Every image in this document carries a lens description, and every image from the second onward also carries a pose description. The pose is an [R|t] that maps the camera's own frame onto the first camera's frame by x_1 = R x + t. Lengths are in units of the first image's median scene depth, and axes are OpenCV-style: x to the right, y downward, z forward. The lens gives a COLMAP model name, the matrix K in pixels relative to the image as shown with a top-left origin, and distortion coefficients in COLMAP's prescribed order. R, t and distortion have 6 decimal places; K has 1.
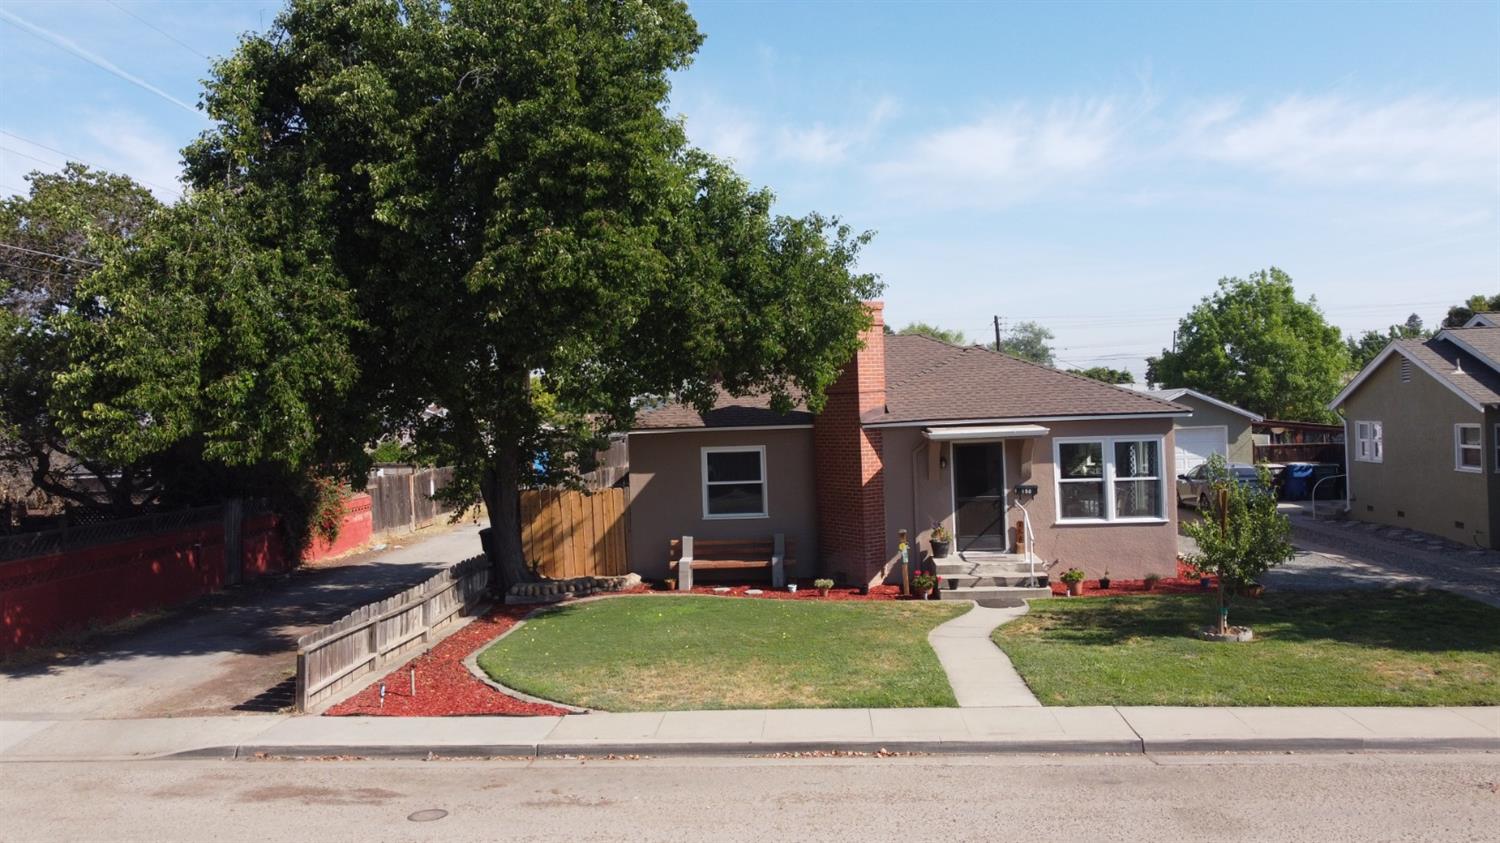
lens RADIAL K [[1147.0, 0, 748.5], [0, 1147.0, 426.5], [0, 0, 1]] dist [-0.013615, -0.007855]
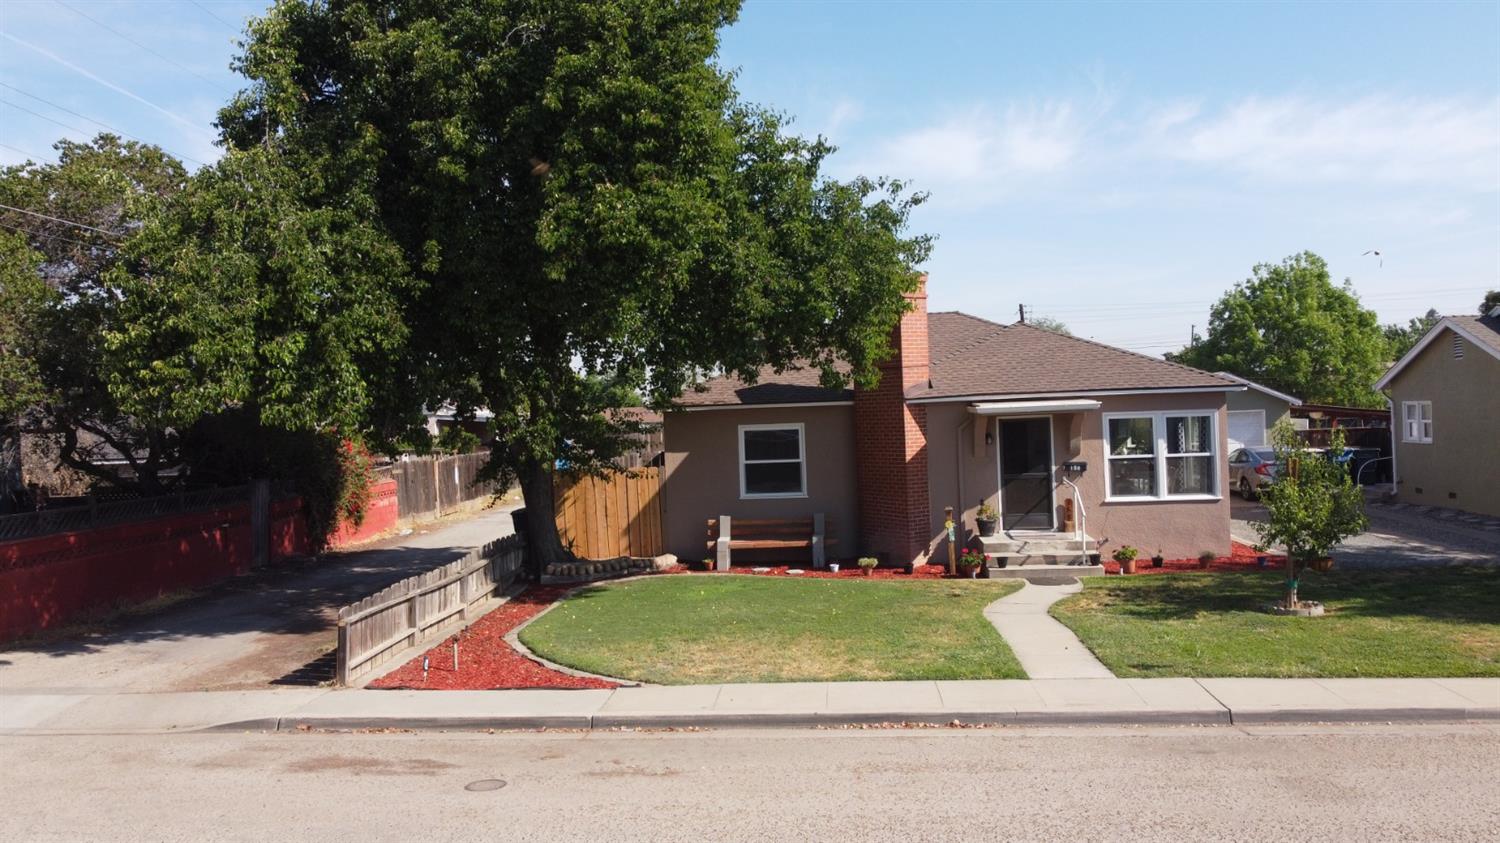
lens RADIAL K [[1147.0, 0, 747.0], [0, 1147.0, 419.7], [0, 0, 1]] dist [-0.013615, -0.007855]
pose [[0.999937, -0.001021, -0.011197, -0.027975], [0.000972, 0.999990, -0.004407, 0.021687], [0.011201, 0.004396, 0.999928, 0.026526]]
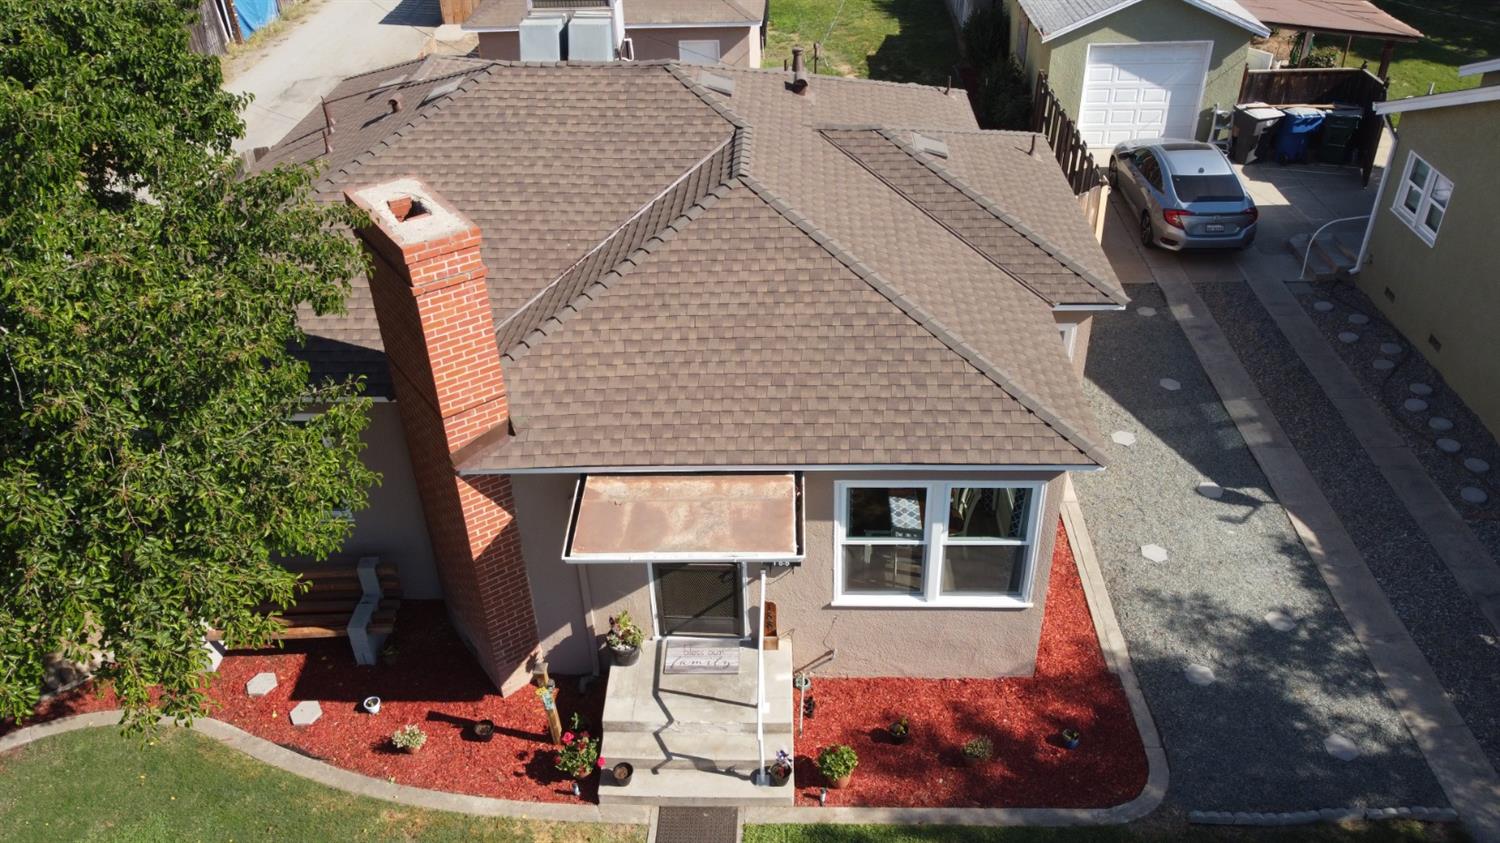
lens RADIAL K [[1147.0, 0, 751.4], [0, 1147.0, 416.0], [0, 0, 1]] dist [-0.013615, -0.007855]
pose [[0.998906, -0.015161, 0.044238, 0.228726], [-0.011750, 0.834268, 0.551234, -0.333793], [-0.045264, -0.551151, 0.833177, 0.653849]]
